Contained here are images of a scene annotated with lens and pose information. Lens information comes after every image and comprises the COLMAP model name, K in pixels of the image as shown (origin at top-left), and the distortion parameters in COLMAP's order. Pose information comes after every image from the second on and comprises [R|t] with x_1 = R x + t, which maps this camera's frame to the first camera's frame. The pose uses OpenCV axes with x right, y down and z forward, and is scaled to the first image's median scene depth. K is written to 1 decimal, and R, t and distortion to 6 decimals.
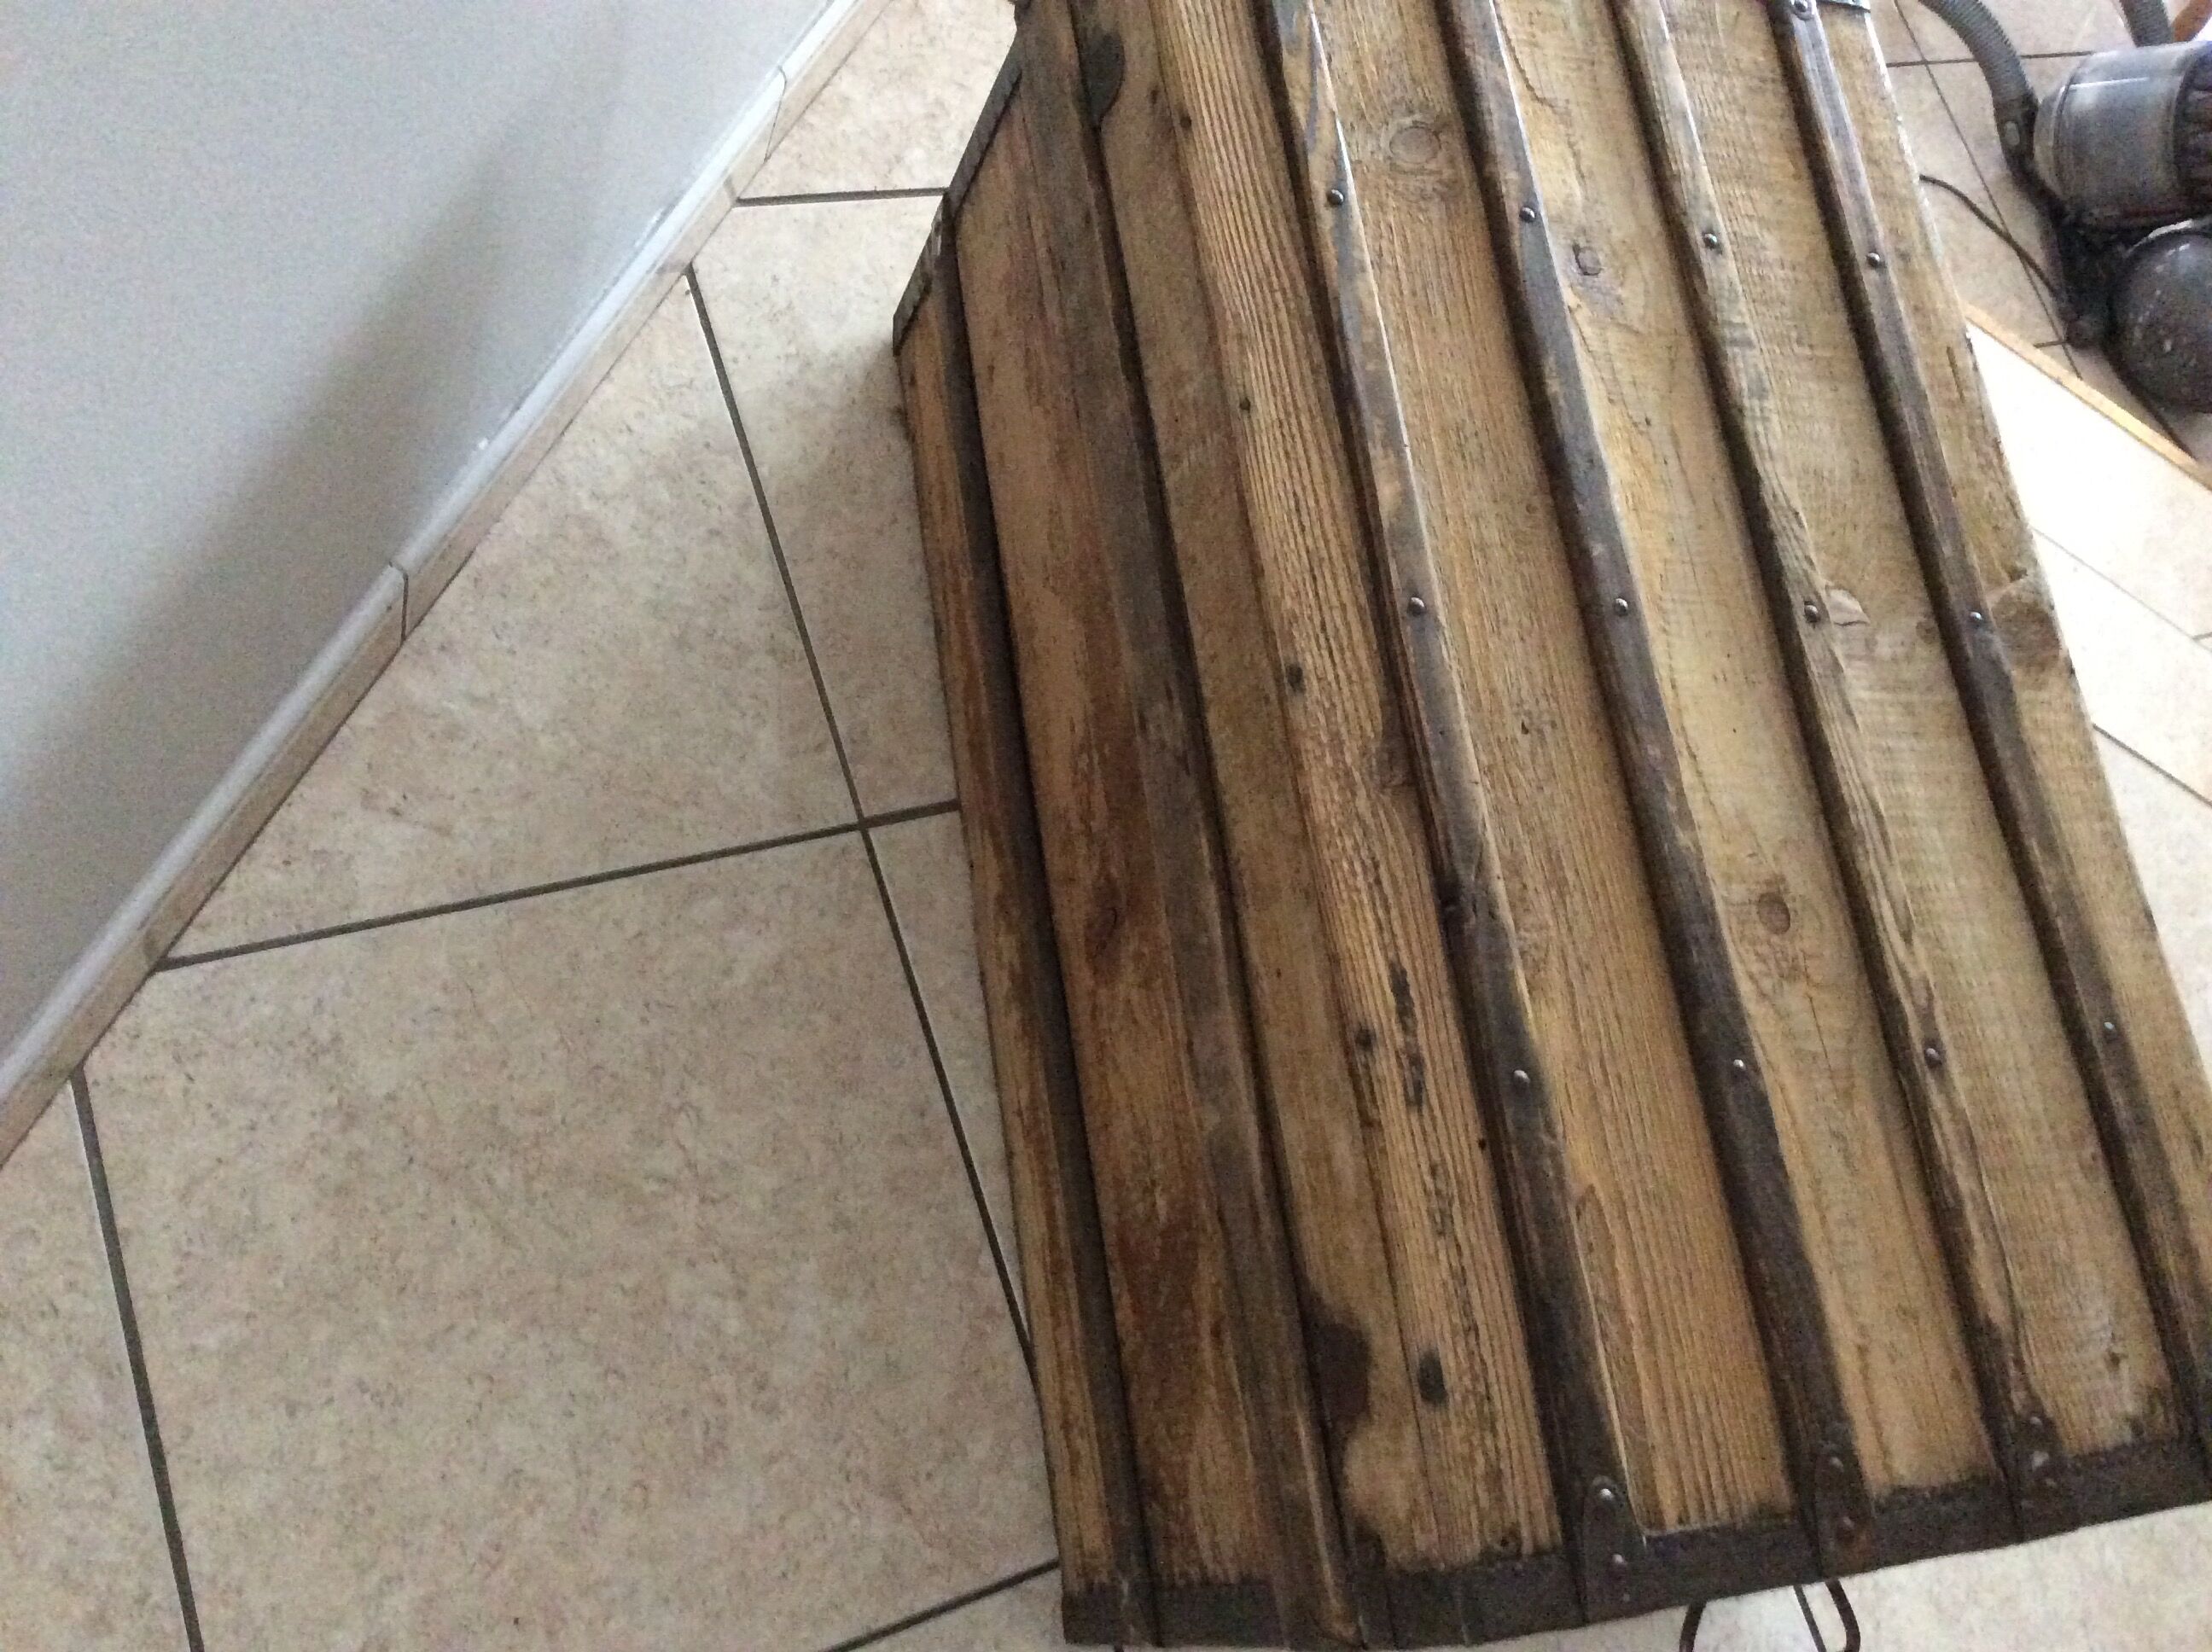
lens RADIAL K [[1983.6, 0, 1106.0], [0, 1983.6, 826.0], [0, 0, 1]] dist [0.111681, -0.193361]
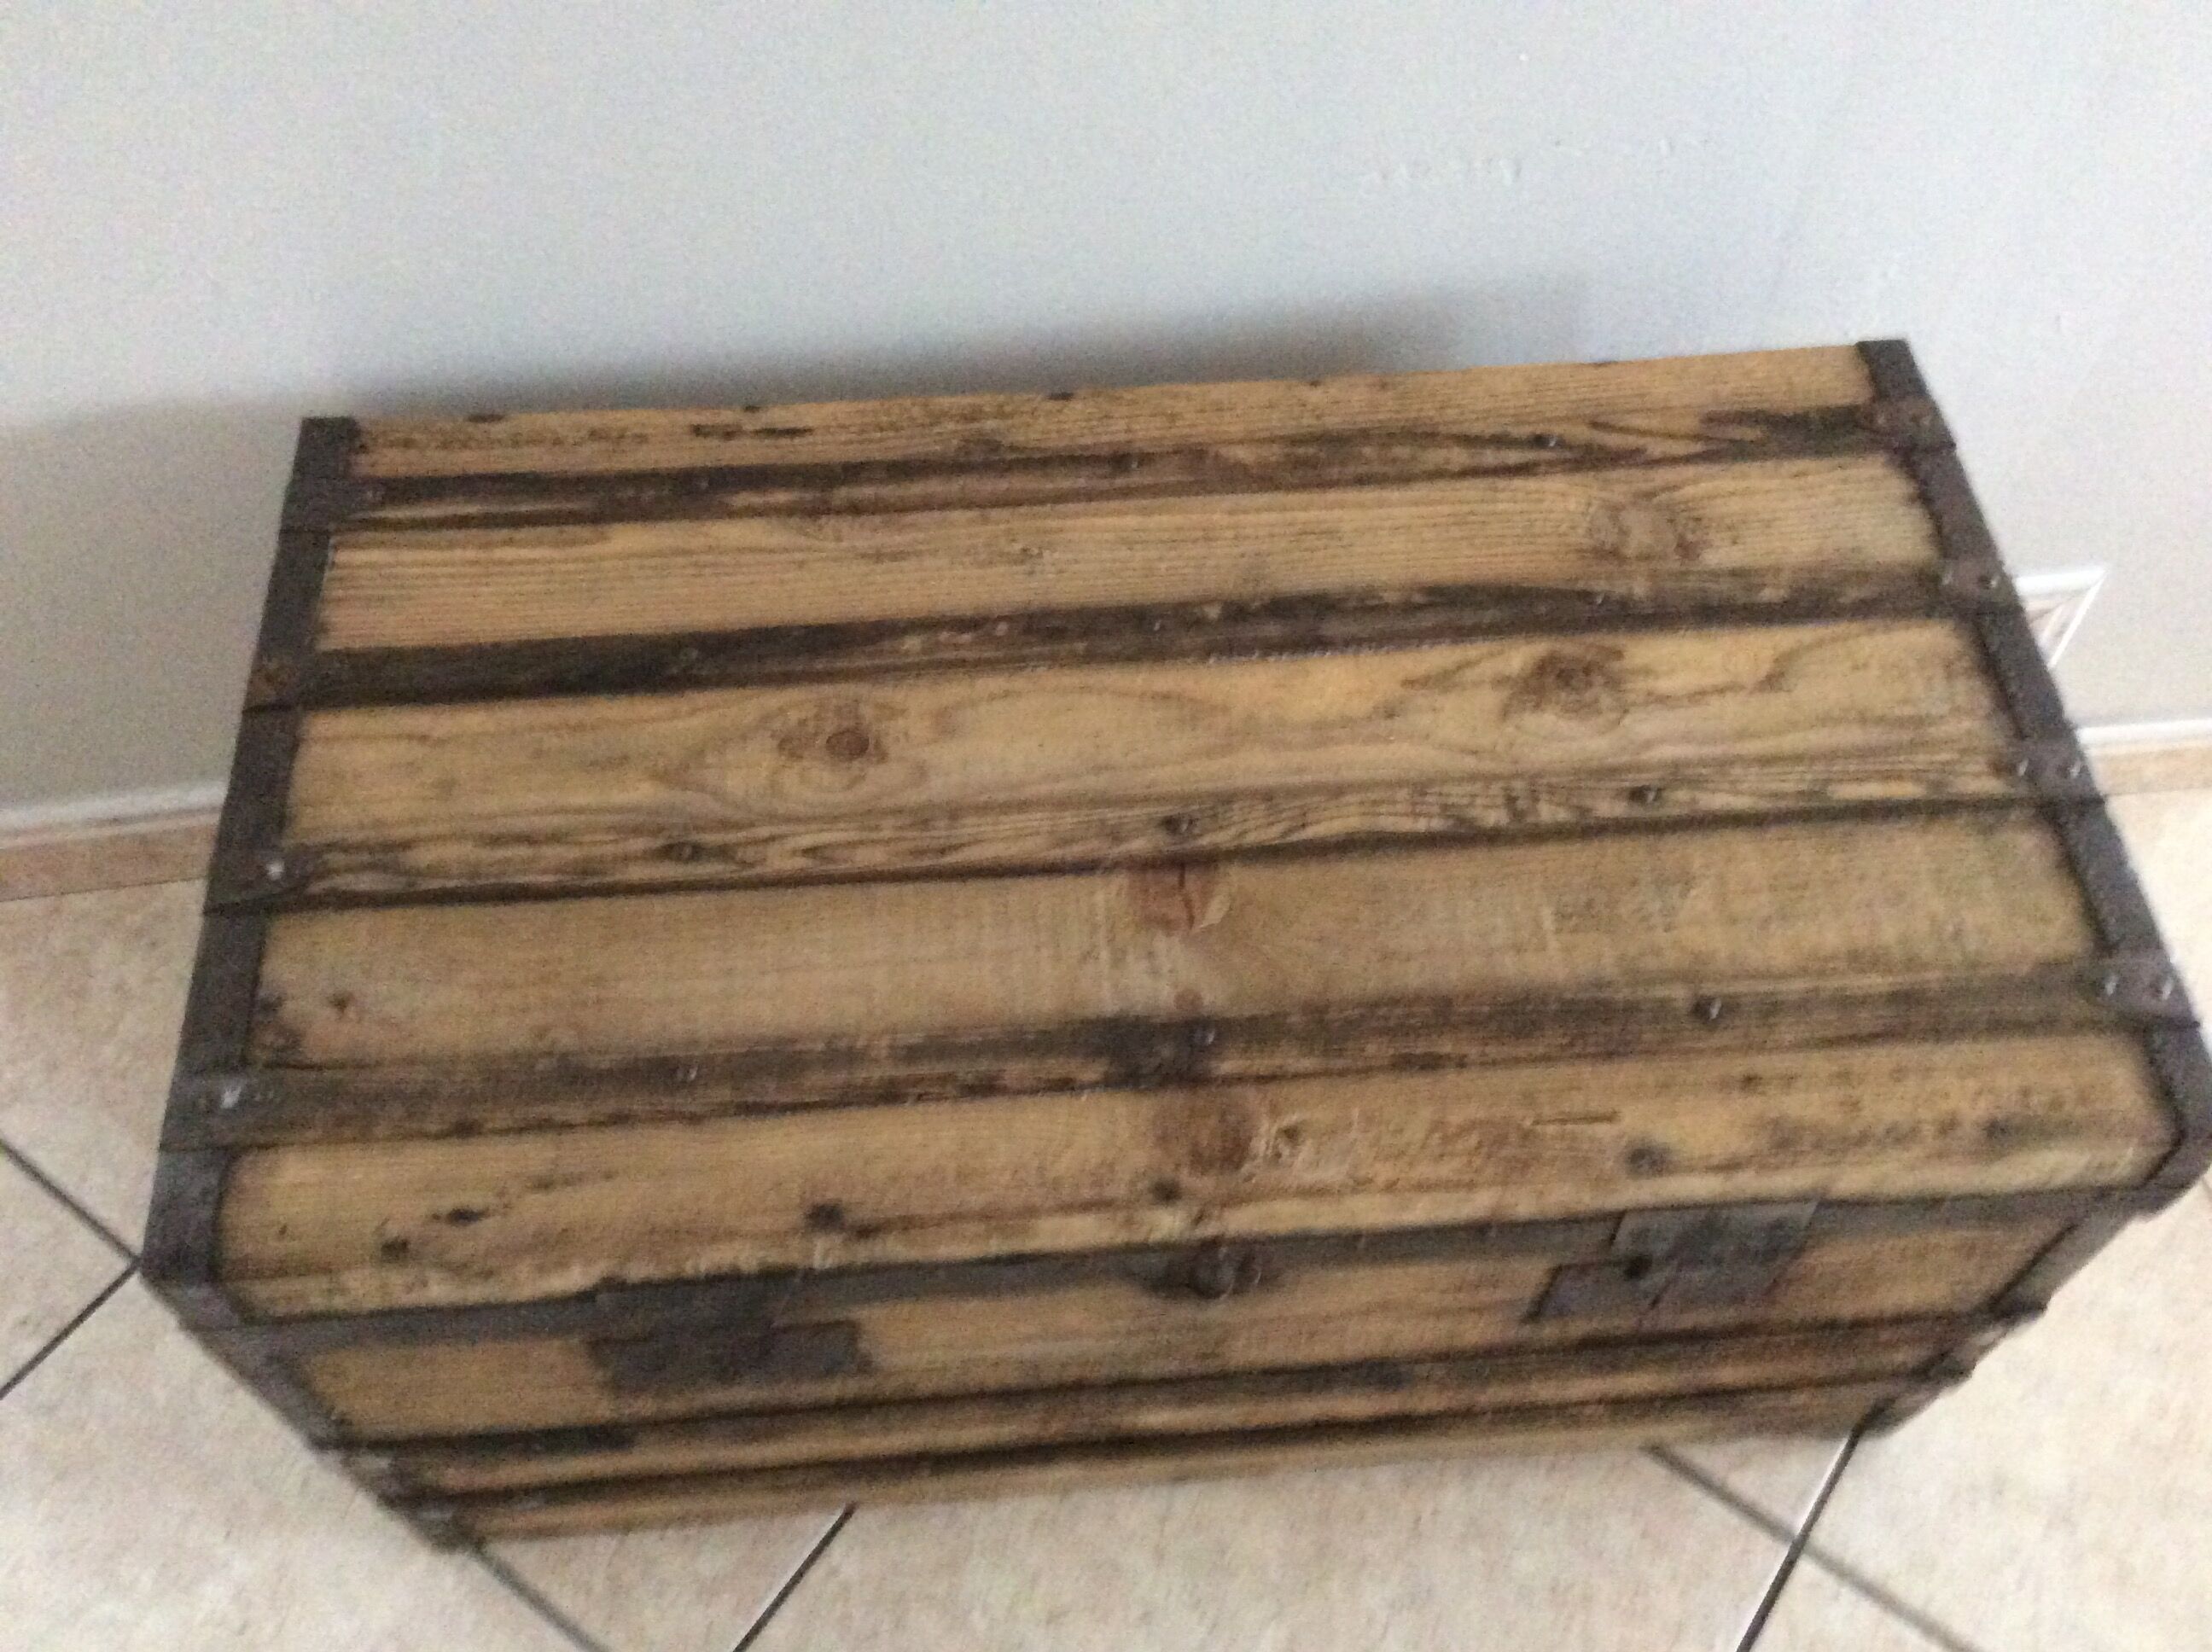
lens RADIAL K [[1983.6, 0, 1106.0], [0, 1983.6, 826.0], [0, 0, 1]] dist [0.111681, -0.193361]
pose [[-0.062510, 0.581923, -0.810838, 1.264235], [-0.943421, 0.230634, 0.238253, -0.338282], [0.325652, 0.779855, 0.534581, 0.575321]]
